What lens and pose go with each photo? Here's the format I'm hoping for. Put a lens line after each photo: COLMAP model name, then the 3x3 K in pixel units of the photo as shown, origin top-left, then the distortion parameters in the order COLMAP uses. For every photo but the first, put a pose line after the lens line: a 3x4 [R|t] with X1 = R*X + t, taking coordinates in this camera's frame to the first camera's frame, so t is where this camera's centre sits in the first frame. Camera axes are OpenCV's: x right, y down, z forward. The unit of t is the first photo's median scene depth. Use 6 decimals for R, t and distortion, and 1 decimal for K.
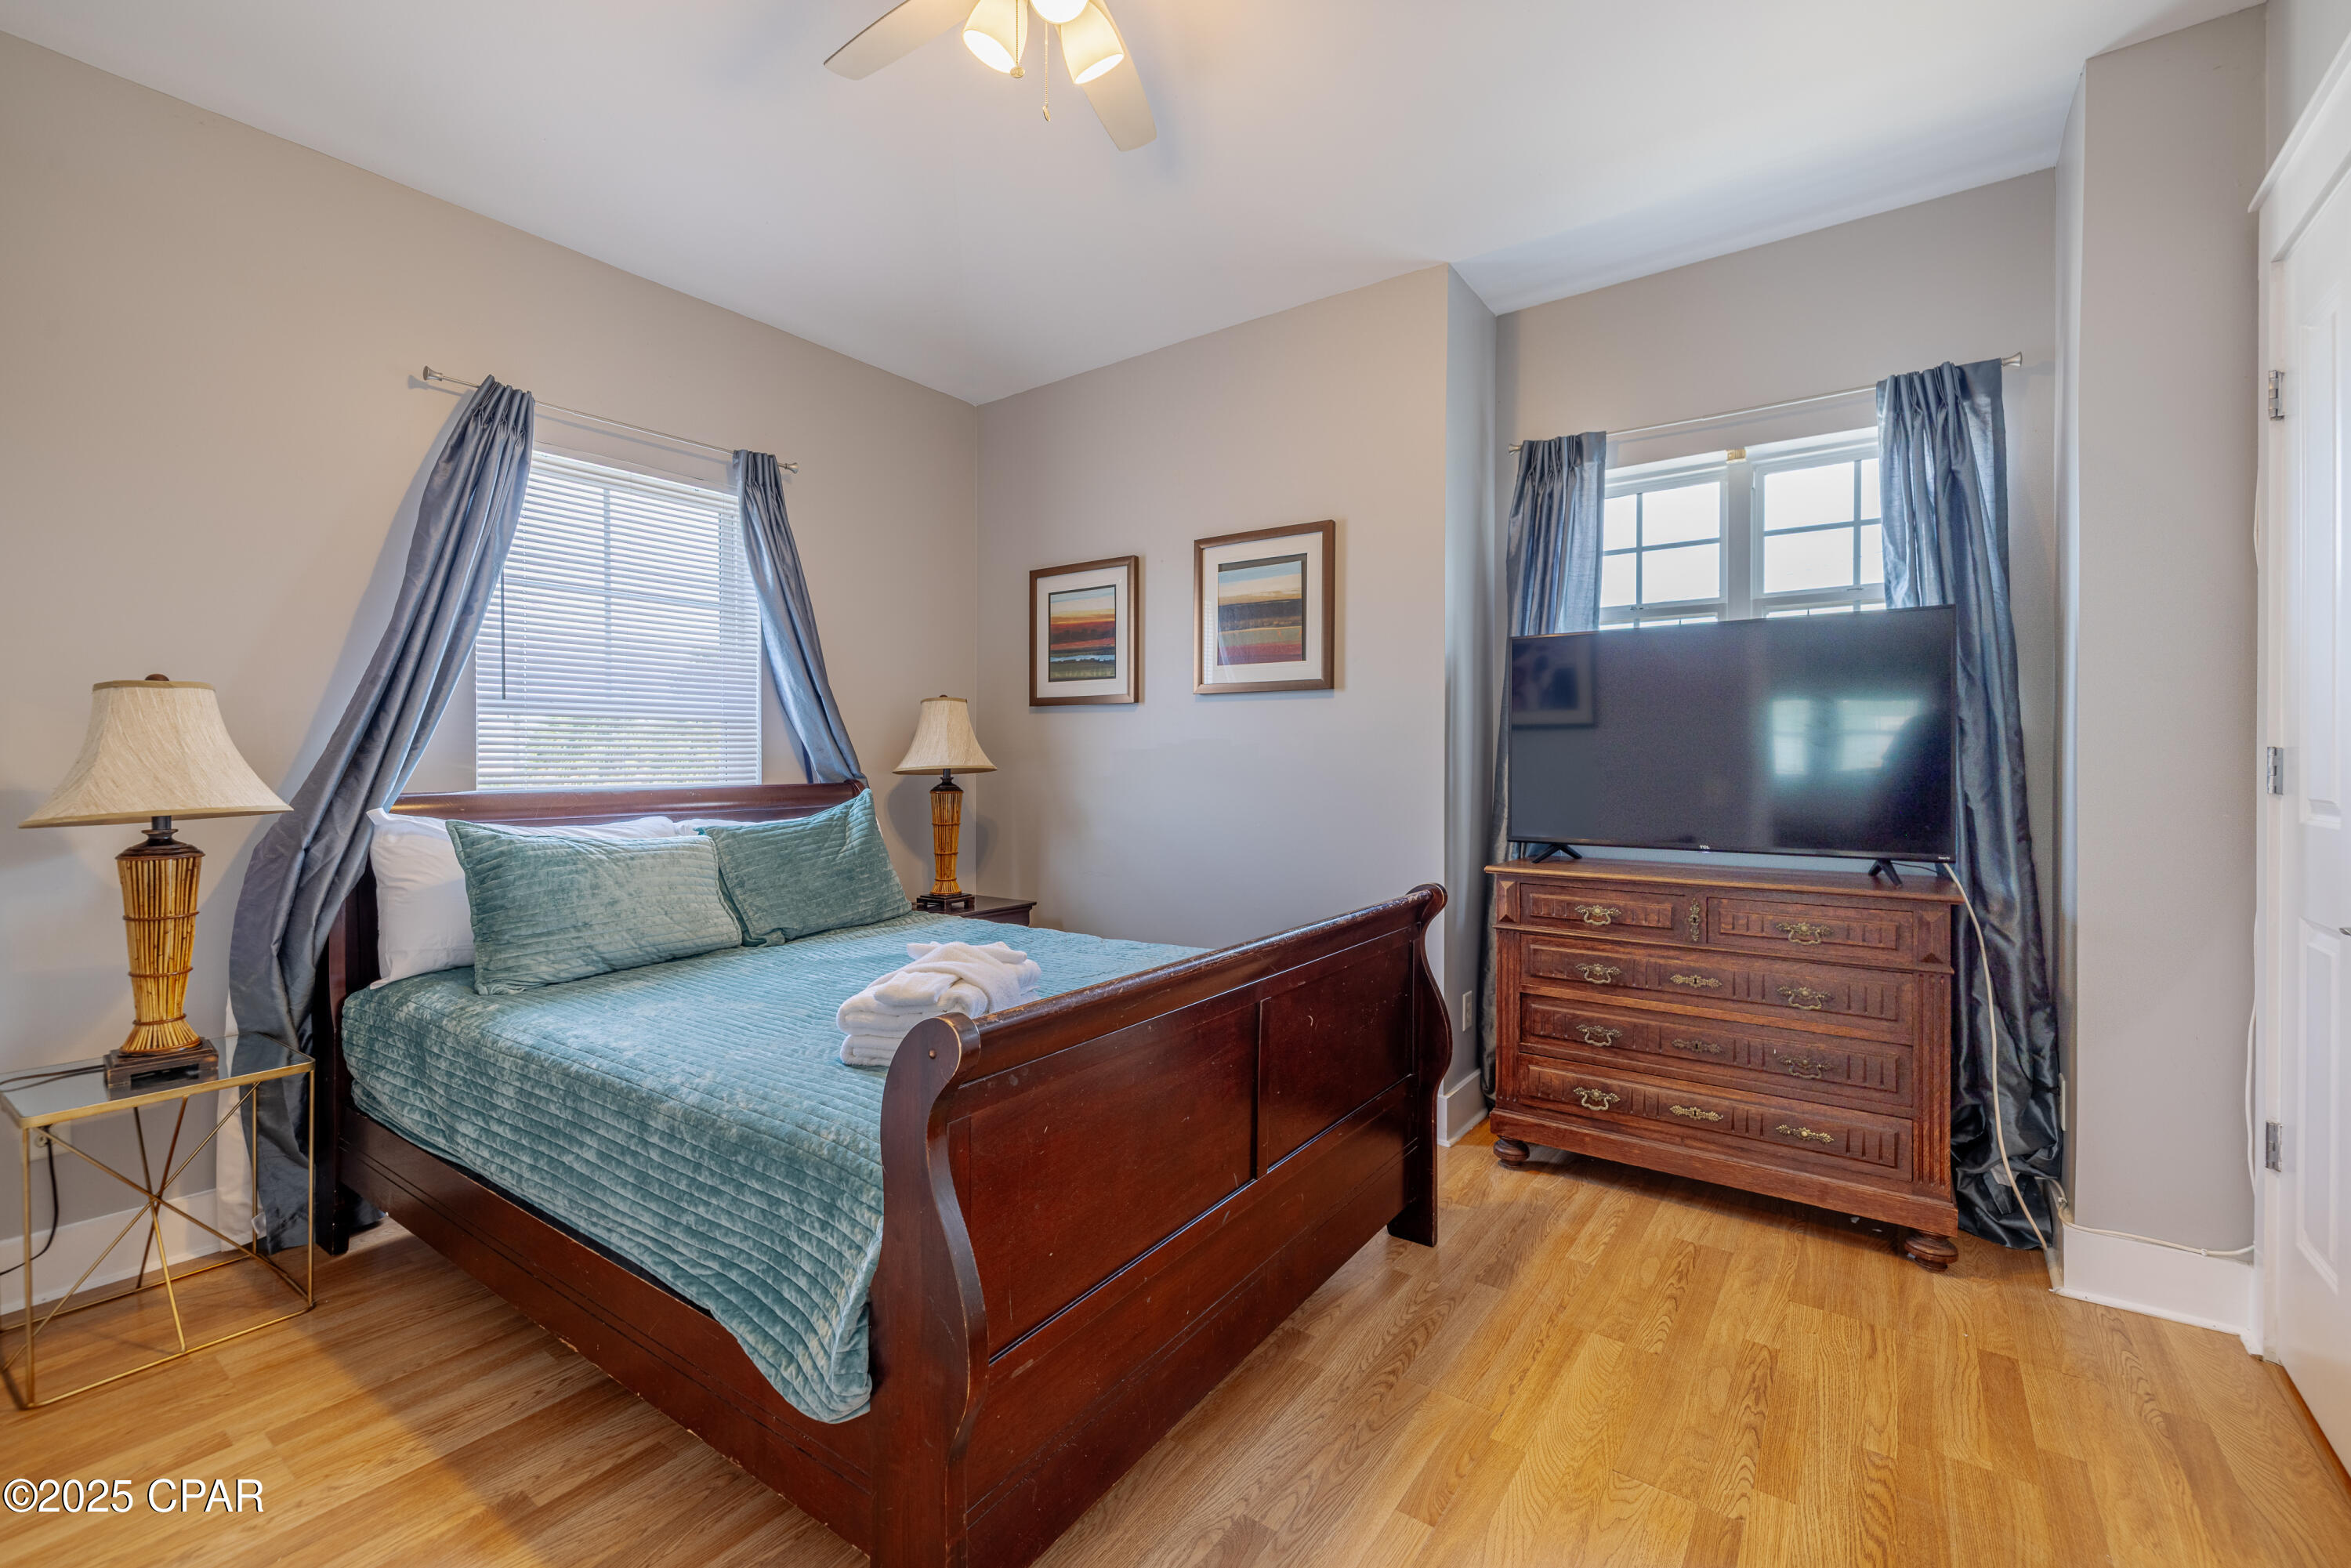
lens RADIAL K [[1001.6, 0, 1166.4], [0, 1001.6, 776.2], [0, 0, 1]] dist [-0.000462, -0.000105]
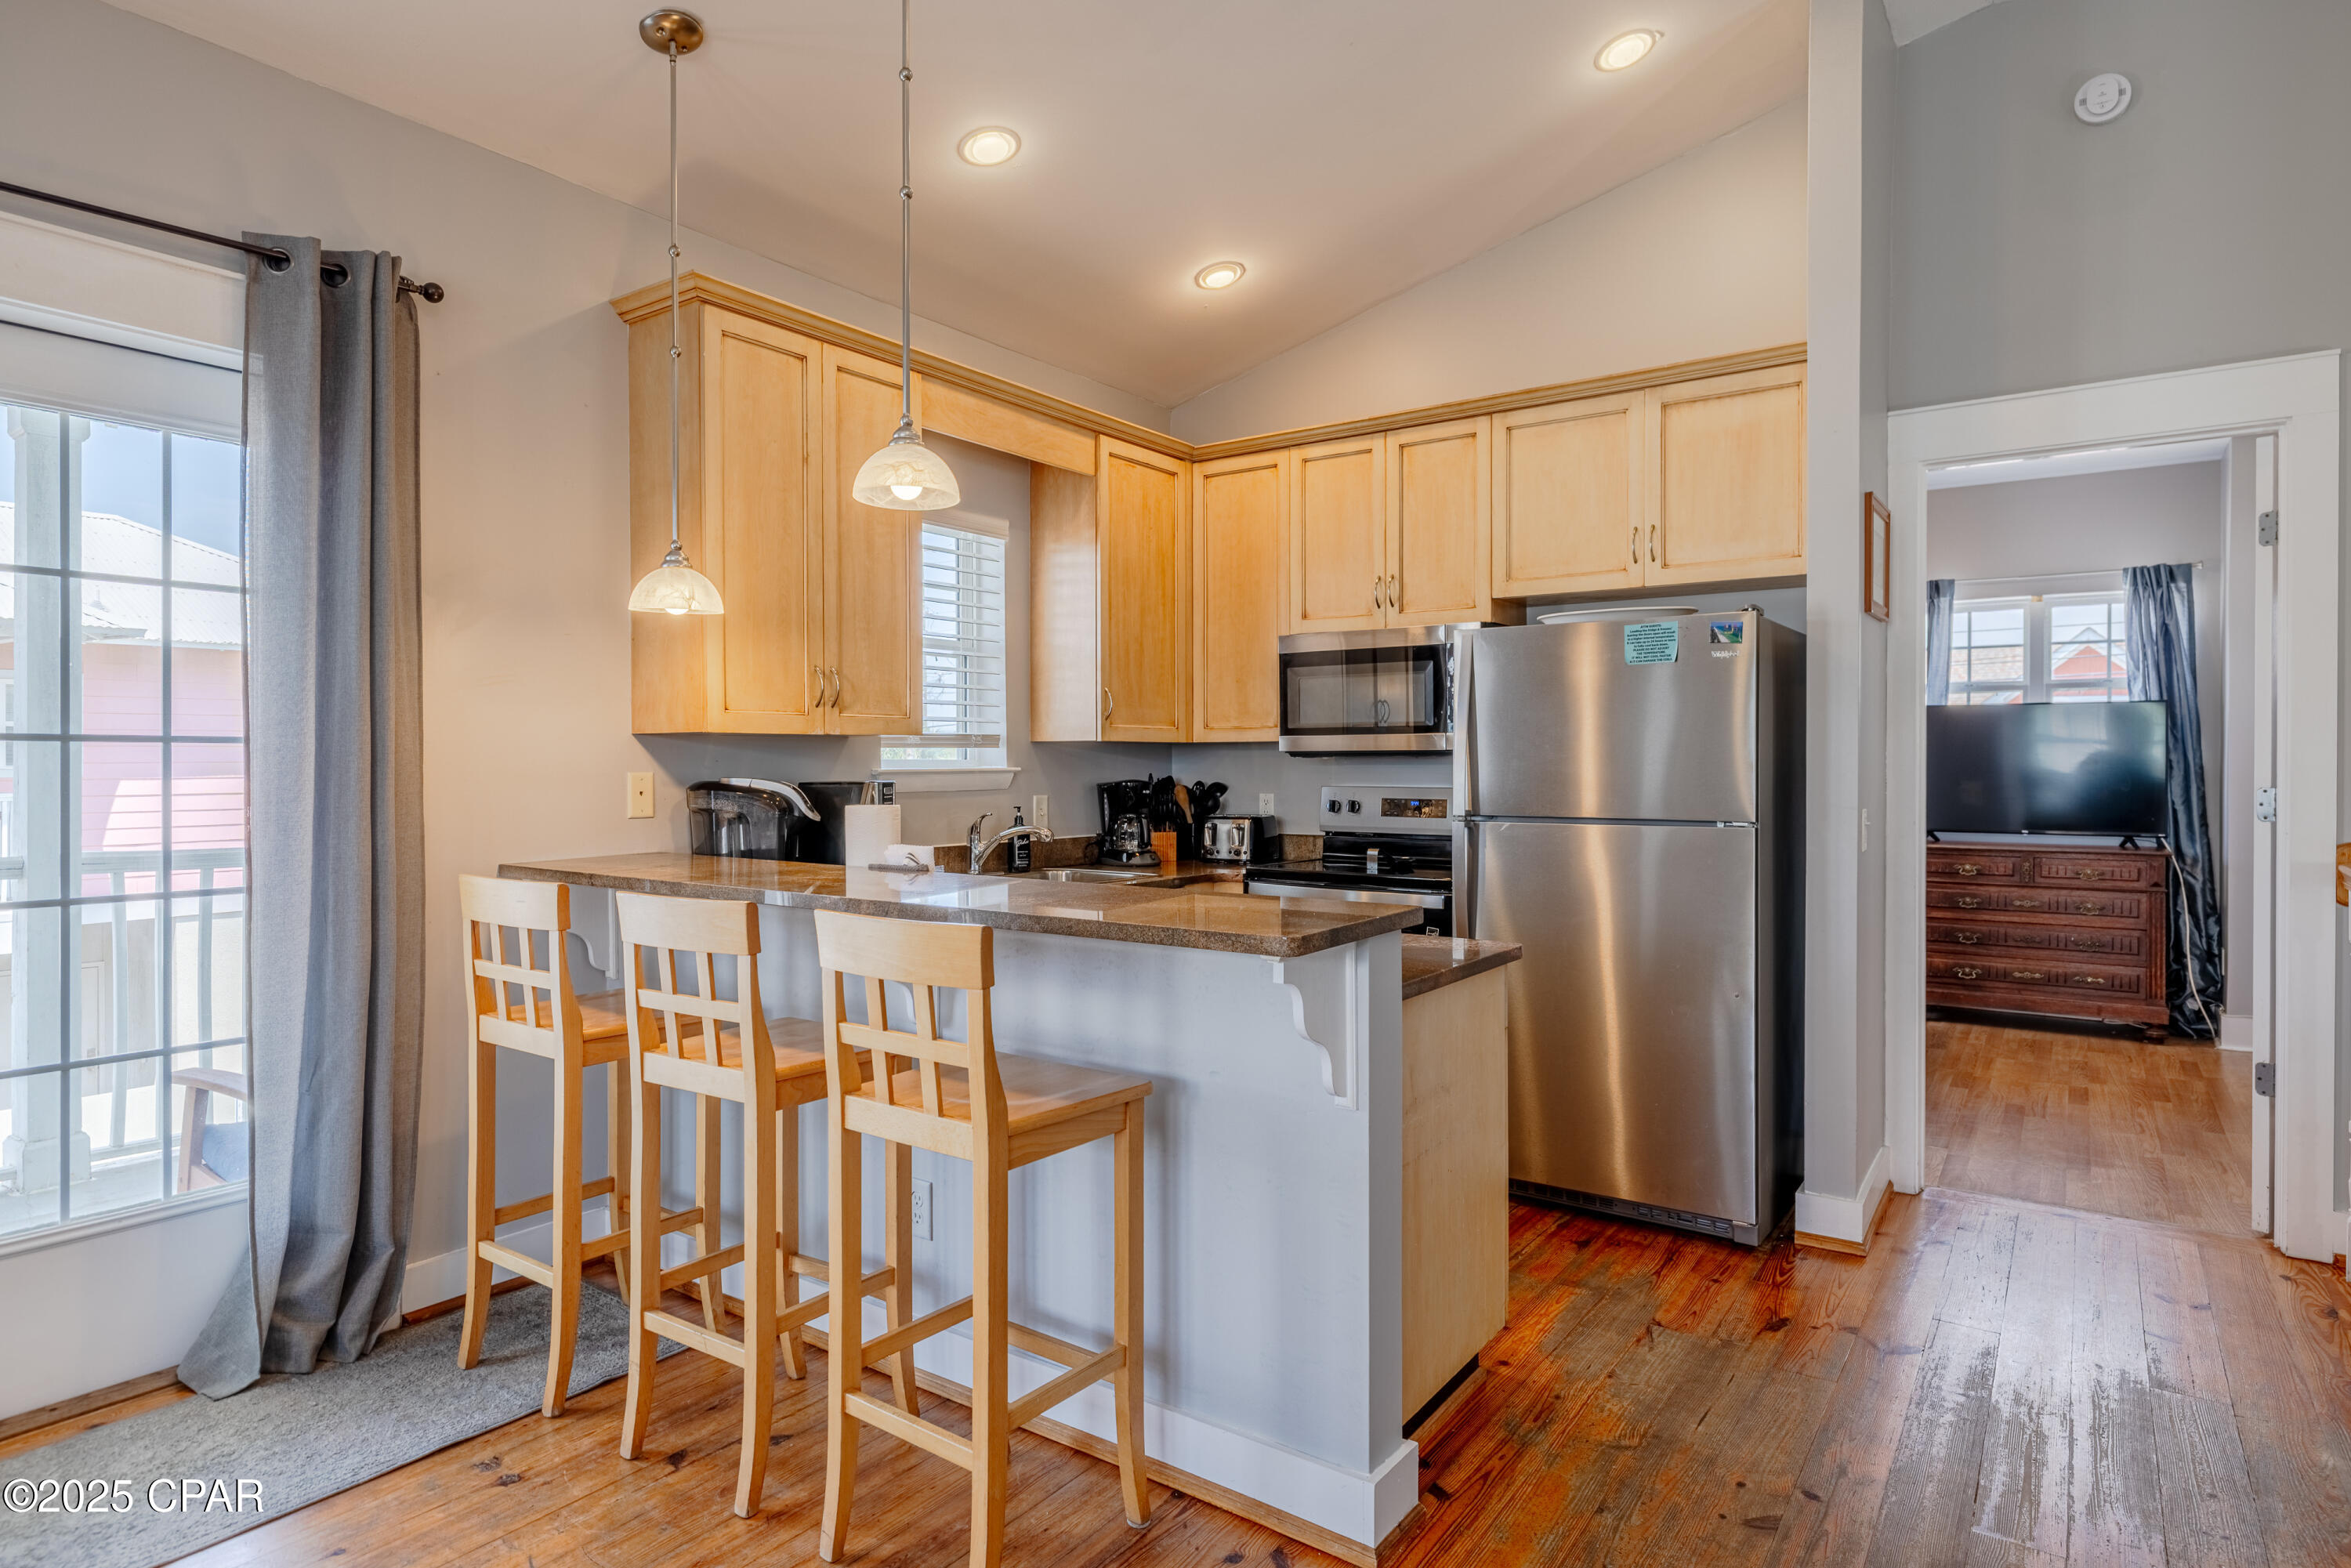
lens RADIAL K [[1307.3, 0, 1152.1], [0, 1307.3, 775.6], [0, 0, 1]] dist [-0.004294, -0.000056]
pose [[0.999941, 0.001693, 0.010690, -1.120129], [-0.001670, 0.999996, -0.002181, -0.021401], [-0.010694, 0.002163, 0.999940, -1.396822]]
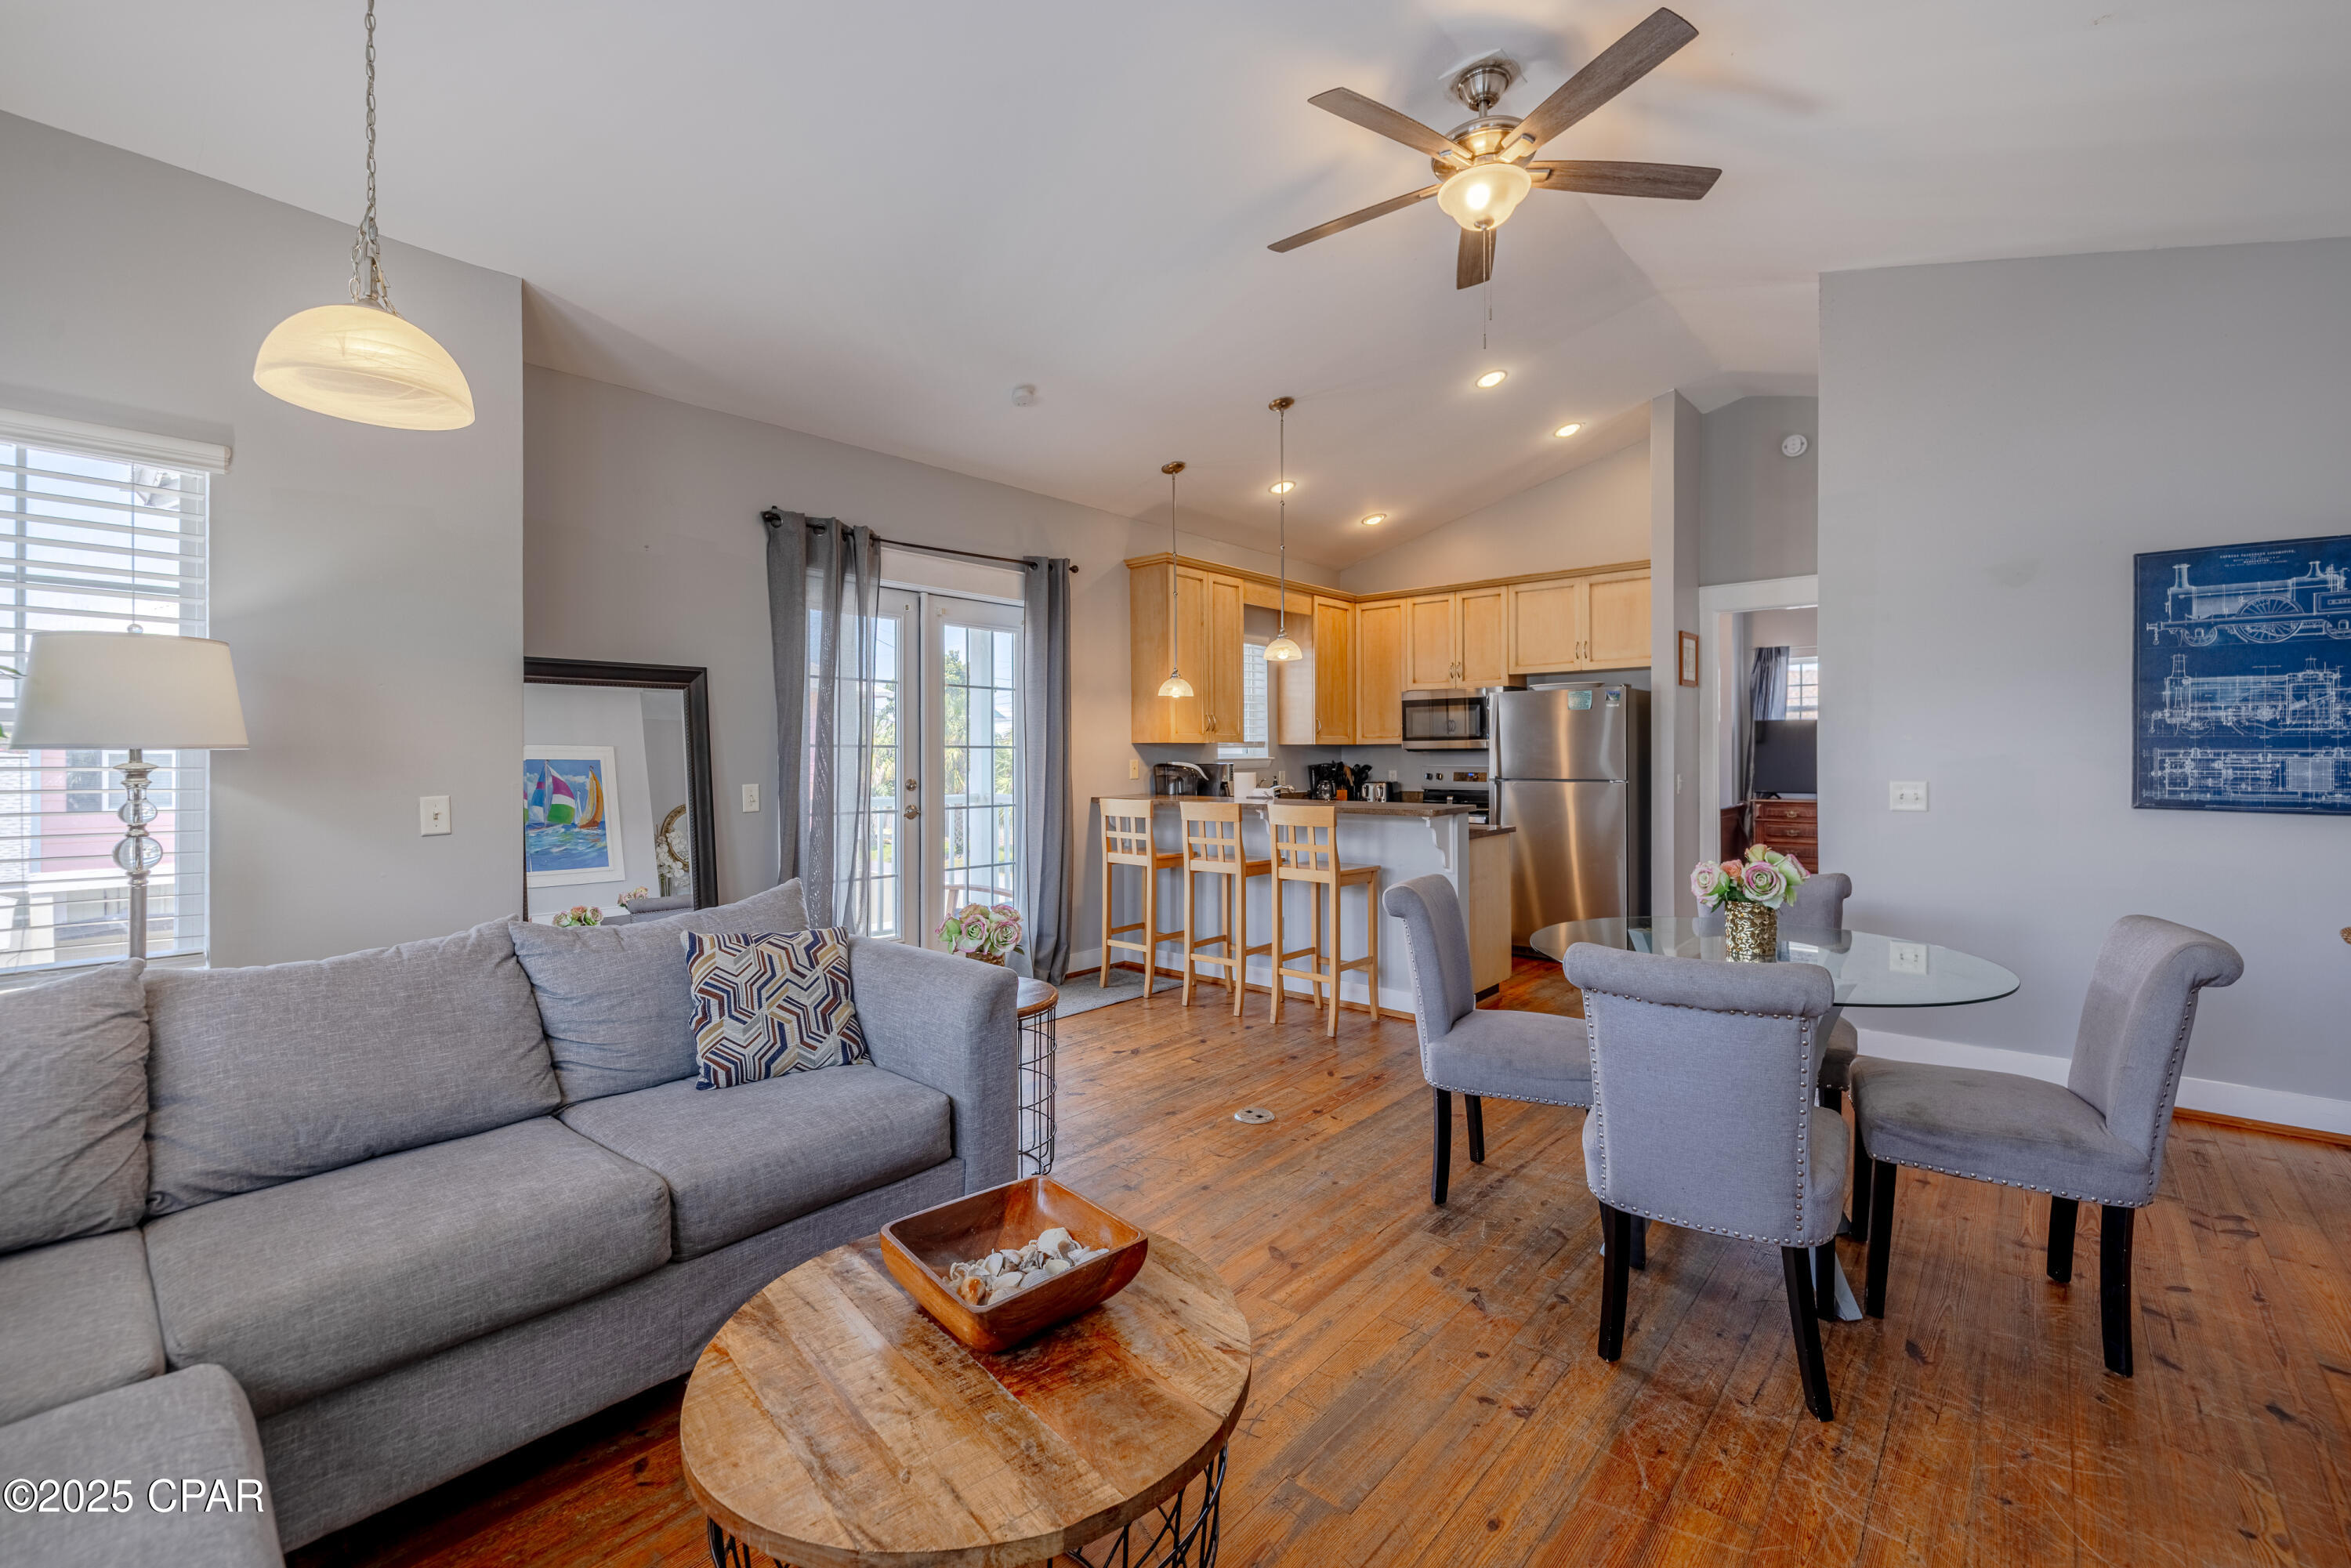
lens RADIAL K [[1001.6, 0, 1185.3], [0, 1001.6, 764.7], [0, 0, 1]] dist [-0.000462, -0.000105]
pose [[0.998078, -0.002378, -0.061923, -1.346008], [0.002186, 0.999993, -0.003179, -0.008145], [0.061930, 0.003037, 0.998076, -2.376260]]
